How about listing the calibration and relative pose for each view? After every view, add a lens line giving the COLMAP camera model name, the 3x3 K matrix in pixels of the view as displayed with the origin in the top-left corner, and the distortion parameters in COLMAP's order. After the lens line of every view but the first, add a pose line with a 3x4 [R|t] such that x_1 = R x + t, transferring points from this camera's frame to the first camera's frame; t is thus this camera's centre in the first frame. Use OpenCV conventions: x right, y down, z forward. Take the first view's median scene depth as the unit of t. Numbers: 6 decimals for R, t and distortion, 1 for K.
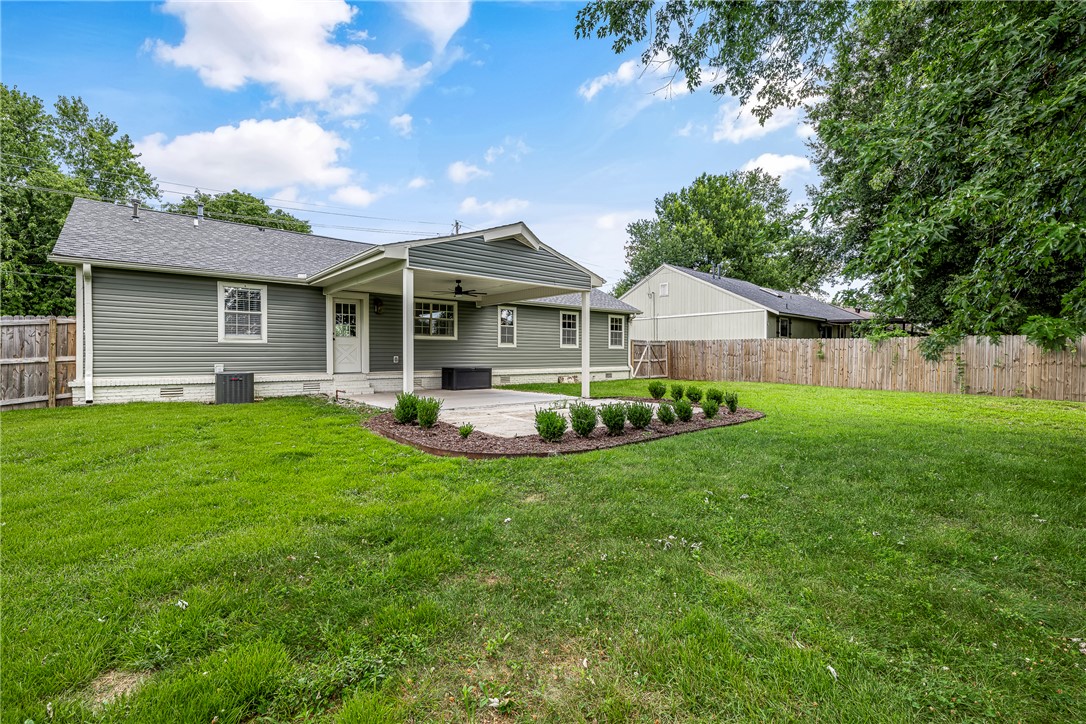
lens RADIAL K [[479.8, 0, 542.5], [0, 479.8, 360.2], [0, 0, 1]] dist [-0.002468, 0.000541]
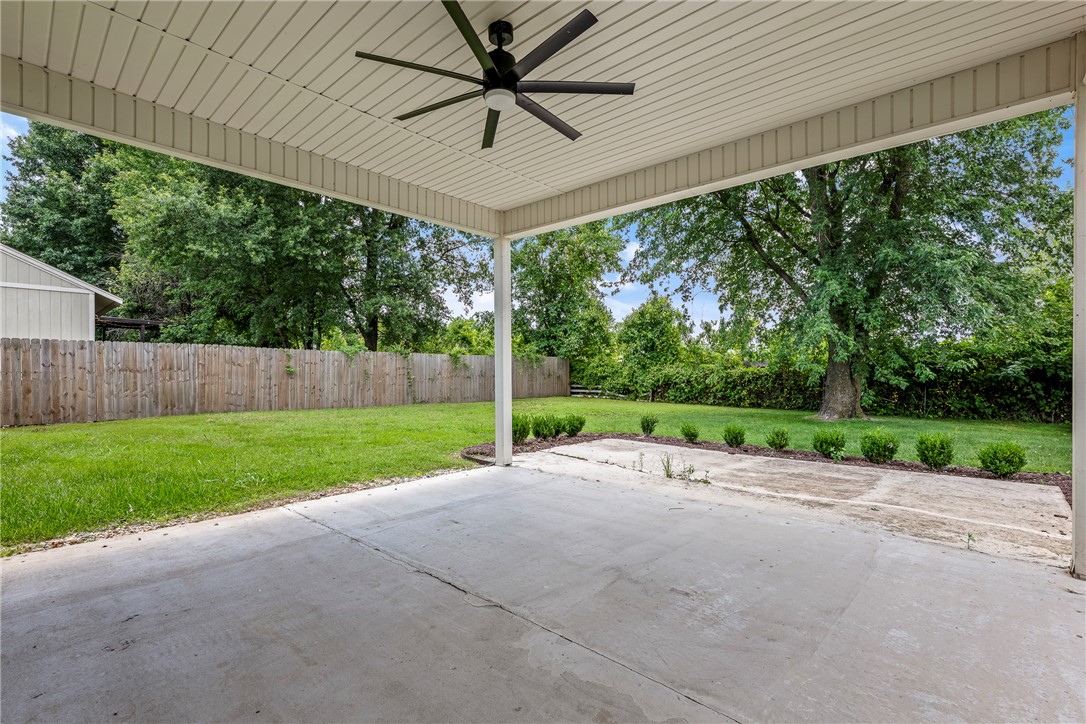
lens RADIAL K [[479.8, 0, 543.8], [0, 479.8, 364.6], [0, 0, 1]] dist [-0.002468, 0.000541]
pose [[-0.088685, 0.003070, 0.996055, -0.252844], [0.002532, 0.999993, -0.002857, -0.017133], [-0.996057, 0.002269, -0.088692, 0.688725]]
